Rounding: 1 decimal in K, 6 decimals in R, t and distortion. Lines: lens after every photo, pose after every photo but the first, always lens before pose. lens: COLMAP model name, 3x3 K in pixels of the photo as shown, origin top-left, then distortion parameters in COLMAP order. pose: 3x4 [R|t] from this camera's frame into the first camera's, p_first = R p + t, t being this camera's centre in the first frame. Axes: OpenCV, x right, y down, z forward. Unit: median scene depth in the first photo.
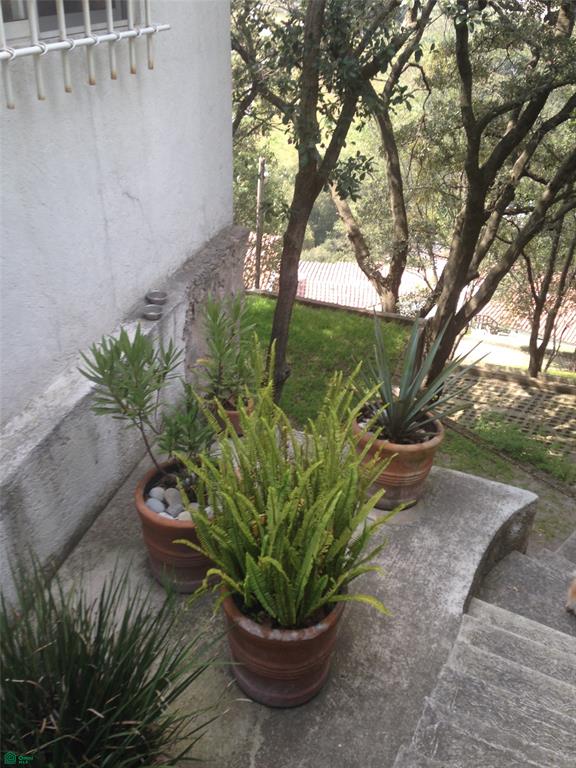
lens RADIAL K [[730.2, 0, 286.9], [0, 730.2, 380.3], [0, 0, 1]] dist [0.163696, 0.000000]
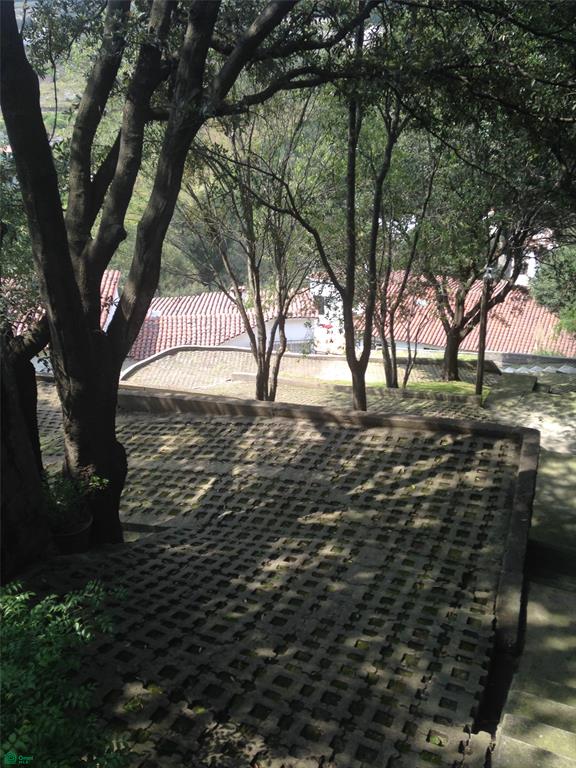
lens RADIAL K [[730.2, 0, 289.2], [0, 730.2, 385.7], [0, 0, 1]] dist [0.163696, 0.000000]
pose [[0.984172, -0.143353, 0.104187, 0.243406], [0.147839, 0.988332, -0.036648, -0.003994], [-0.097718, 0.051471, 0.993882, 0.398566]]
